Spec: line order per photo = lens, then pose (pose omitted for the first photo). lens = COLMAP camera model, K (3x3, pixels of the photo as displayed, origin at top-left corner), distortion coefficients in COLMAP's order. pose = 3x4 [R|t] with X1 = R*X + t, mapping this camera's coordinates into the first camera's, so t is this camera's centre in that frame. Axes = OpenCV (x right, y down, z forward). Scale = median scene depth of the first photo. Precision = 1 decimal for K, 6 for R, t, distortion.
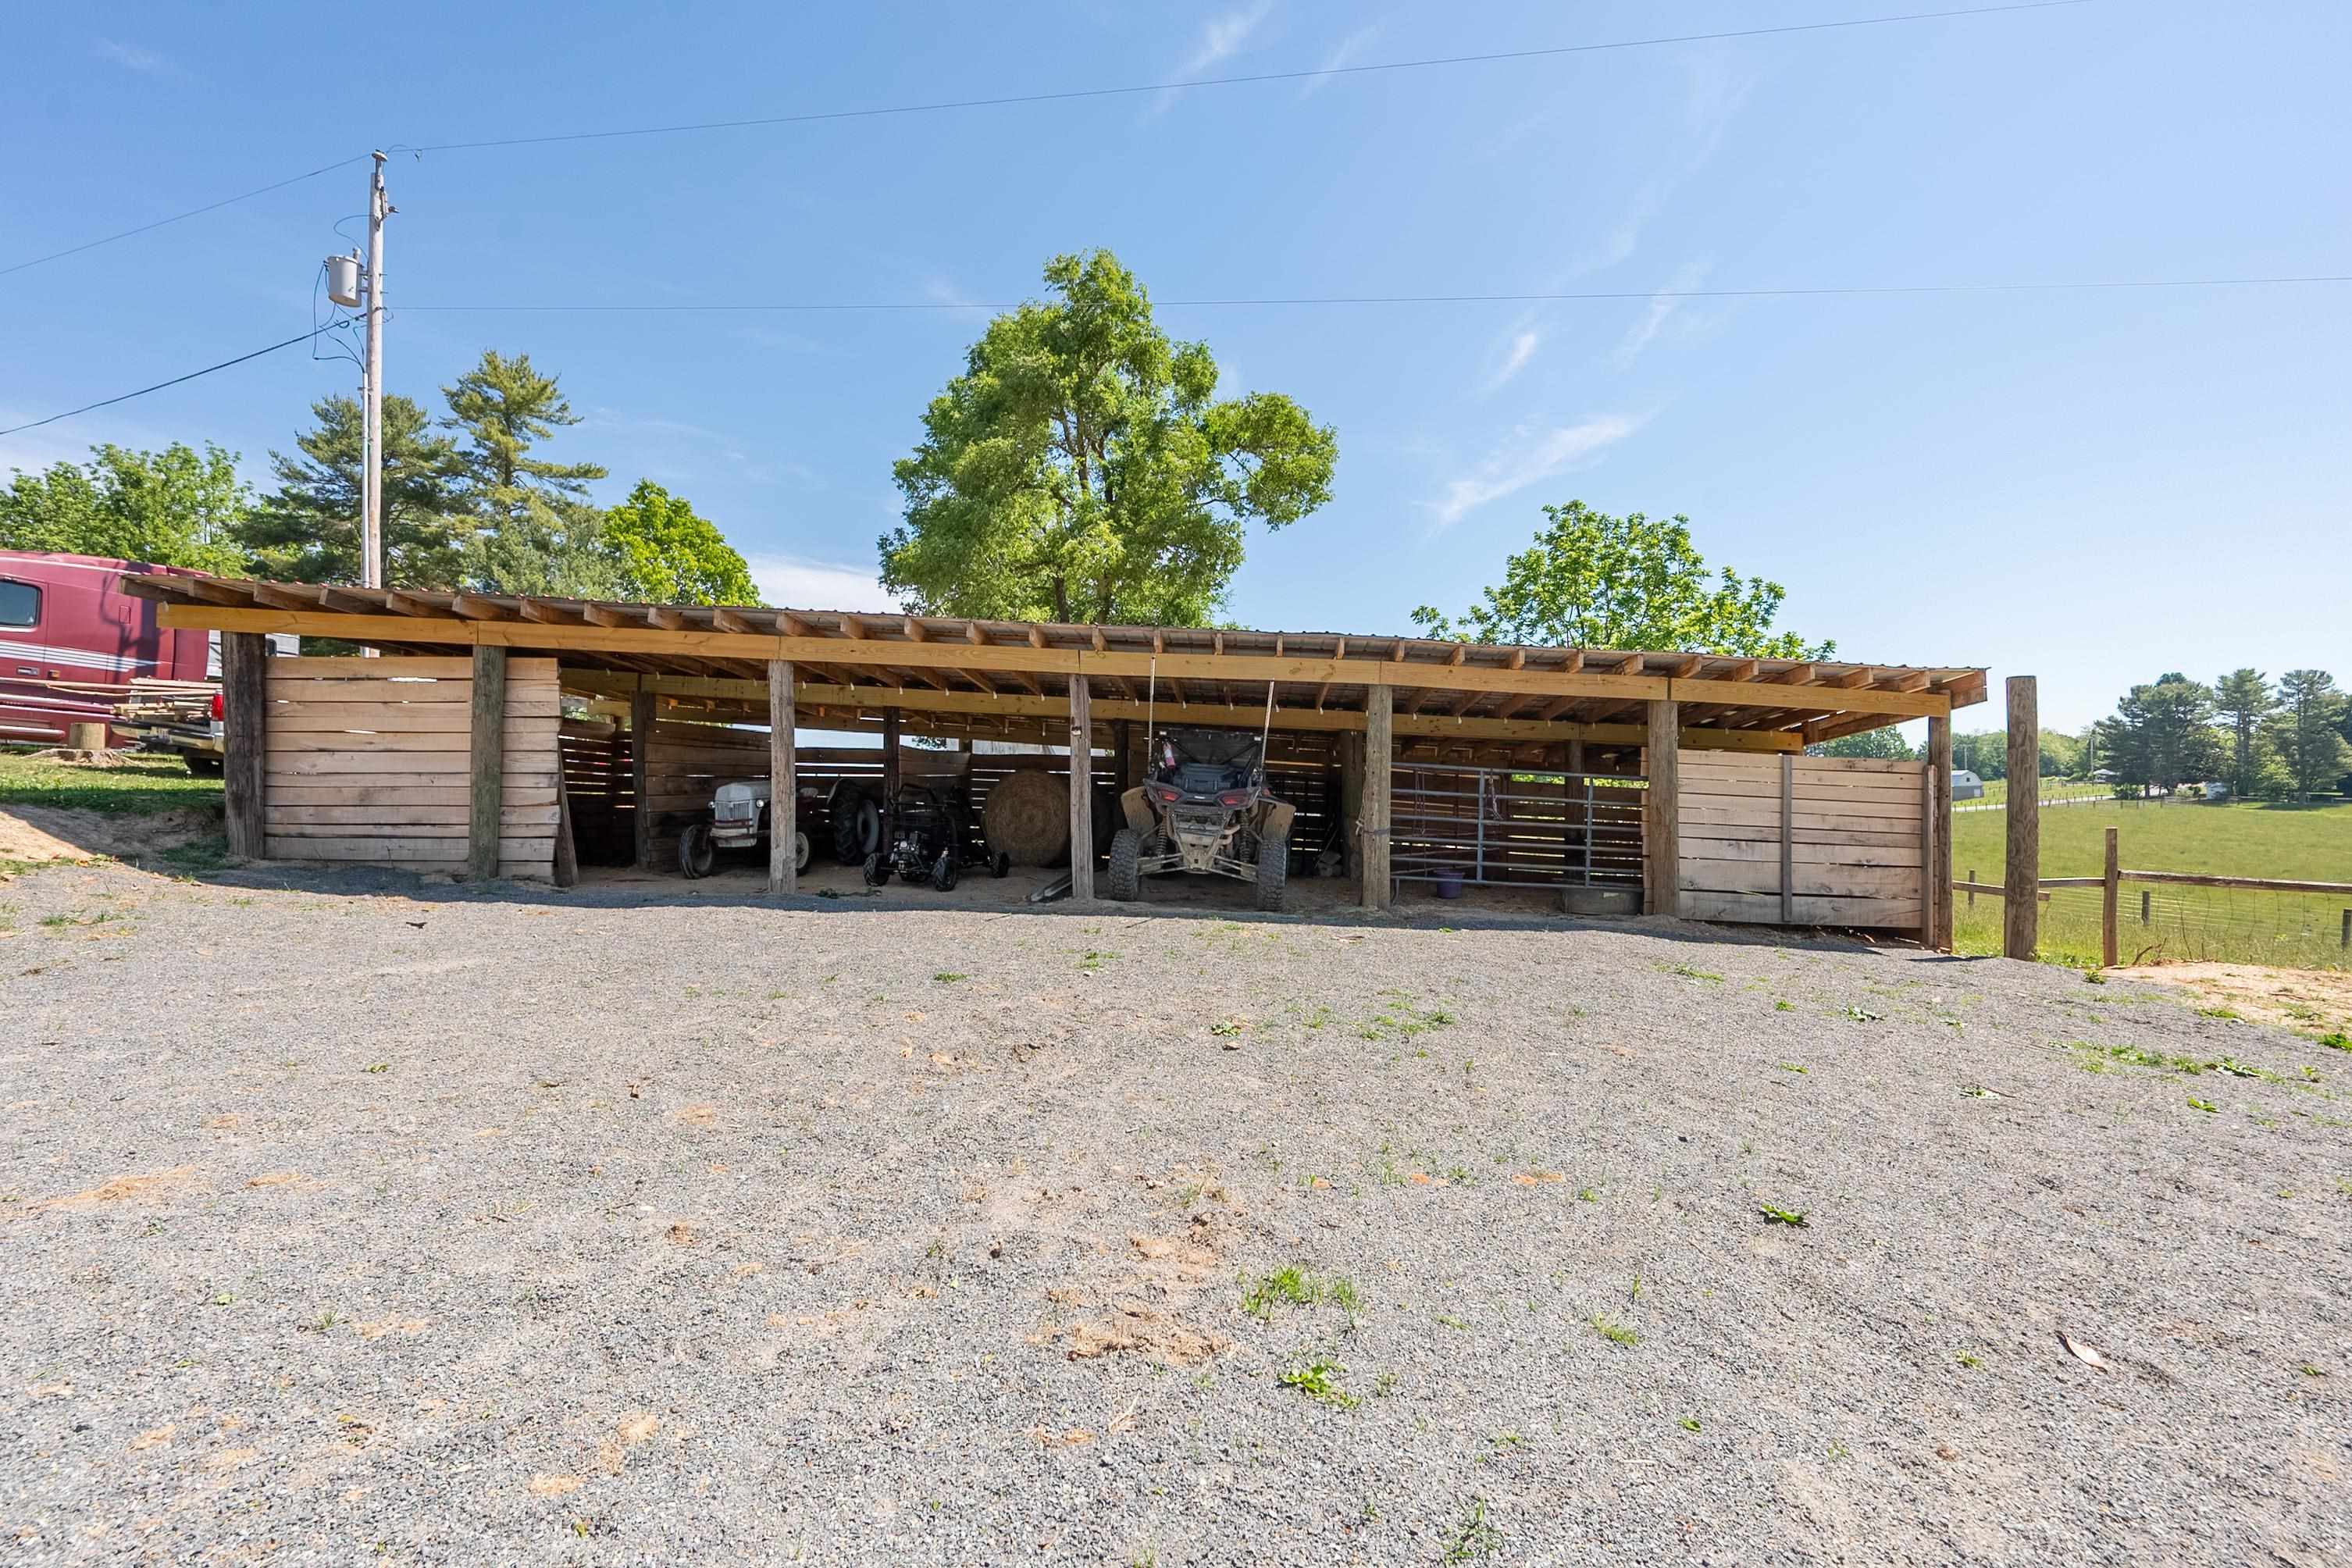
lens RADIAL K [[998.5, 0, 1185.3], [0, 998.5, 787.1], [0, 0, 1]] dist [-0.002458, -0.000833]
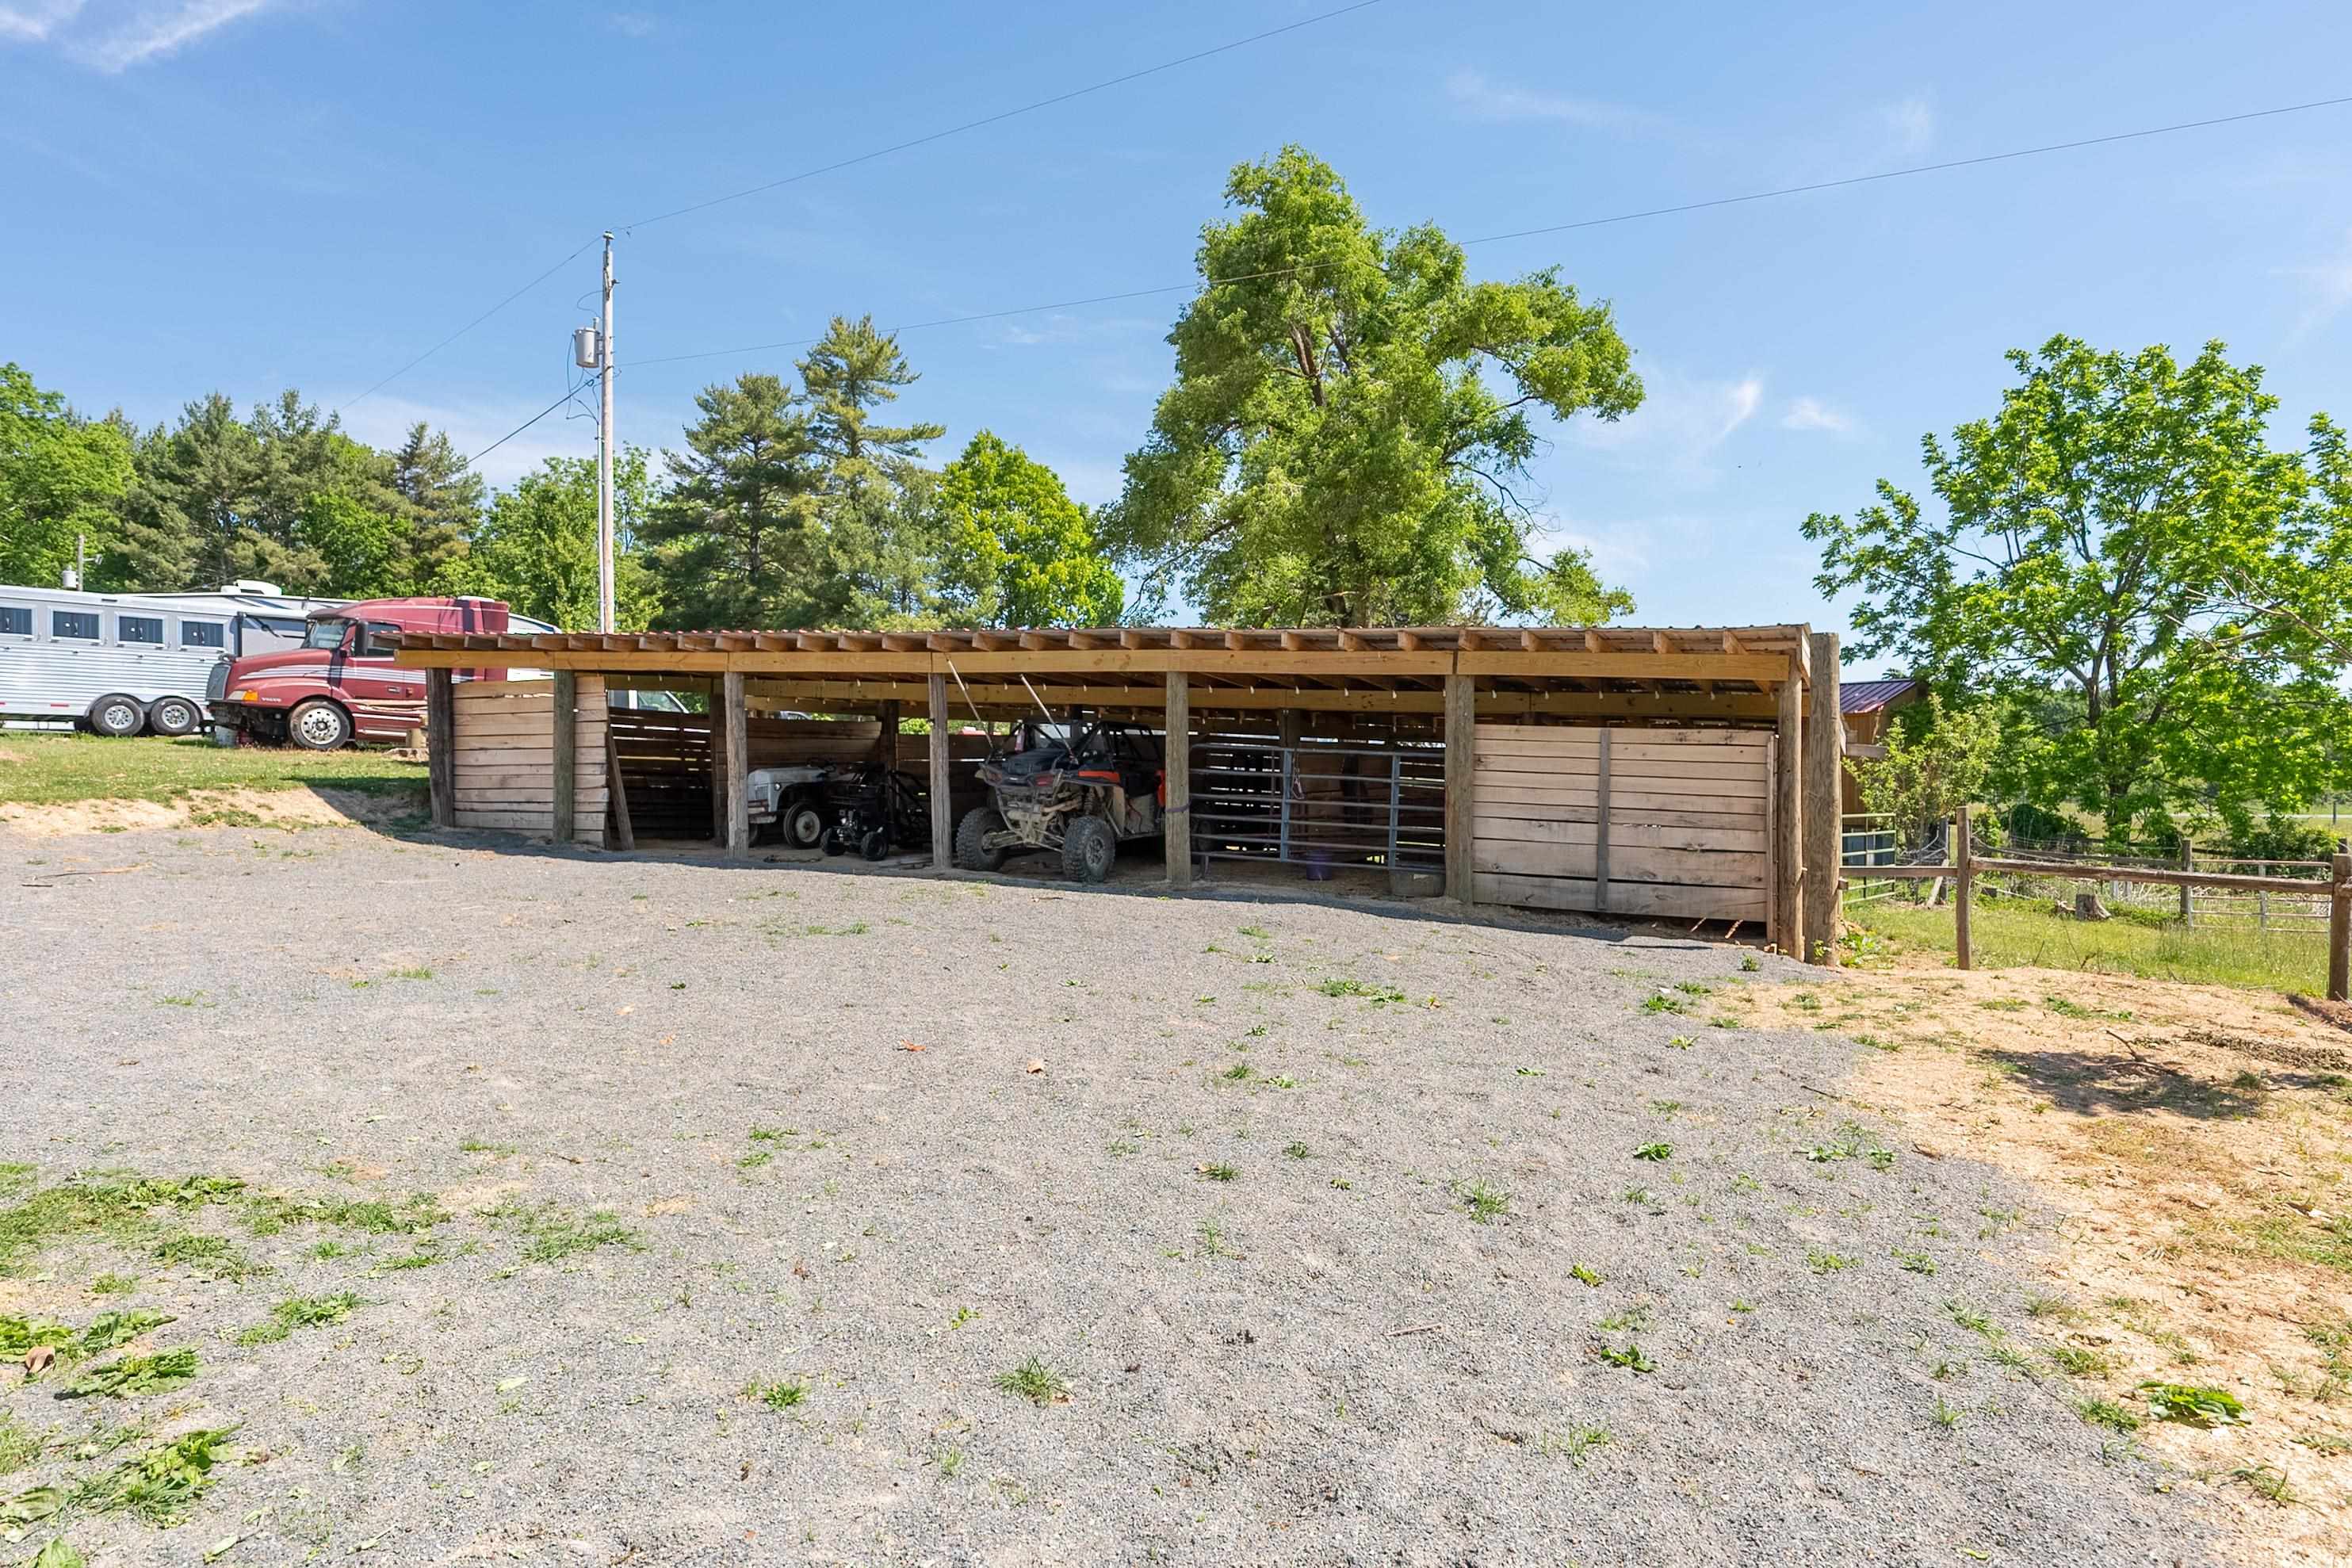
lens RADIAL K [[1378.2, 0, 1167.4], [0, 1378.2, 787.4], [0, 0, 1]] dist [-0.004898, 0.000372]
pose [[0.904086, -0.004168, -0.427330, 0.628403], [0.009187, 0.999911, 0.009684, 0.005320], [0.427251, -0.012681, 0.904044, -0.251448]]
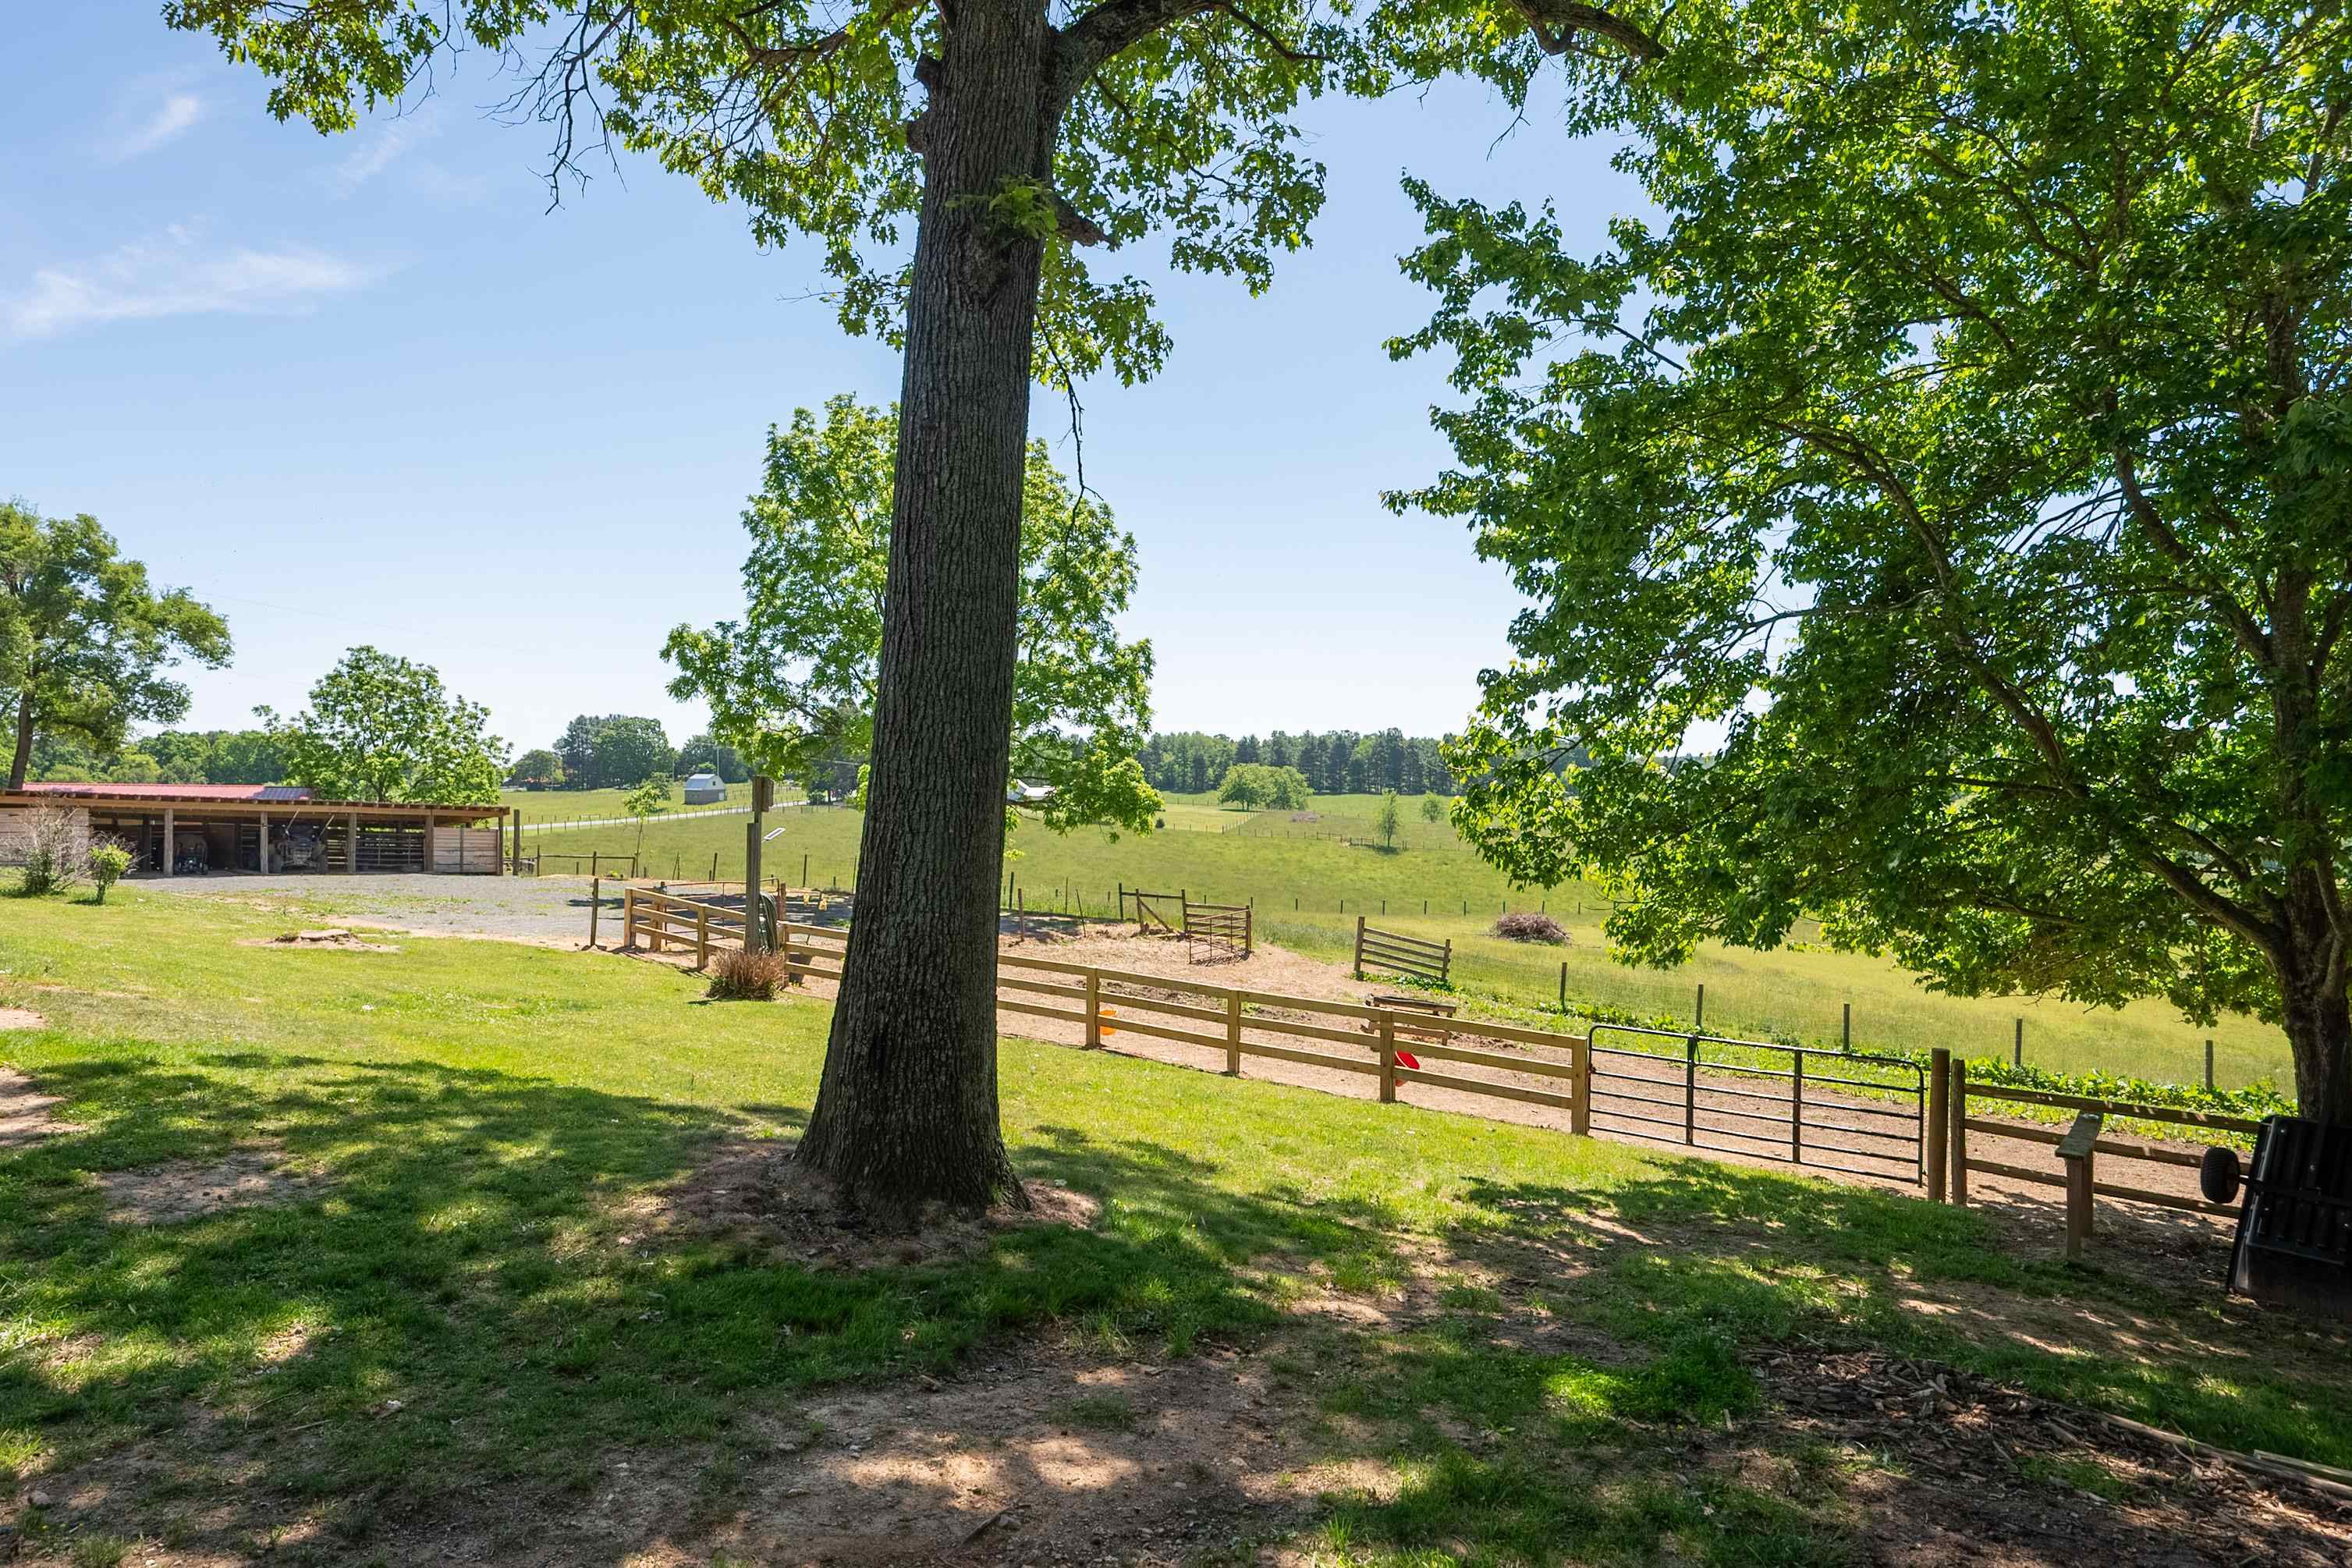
lens RADIAL K [[1378.2, 0, 1167.3], [0, 1378.2, 794.7], [0, 0, 1]] dist [-0.004898, 0.000372]
pose [[0.576608, -0.003010, 0.817015, -1.699914], [-0.006077, 0.999950, 0.007974, -0.171116], [-0.816998, -0.009563, 0.576561, -3.359220]]
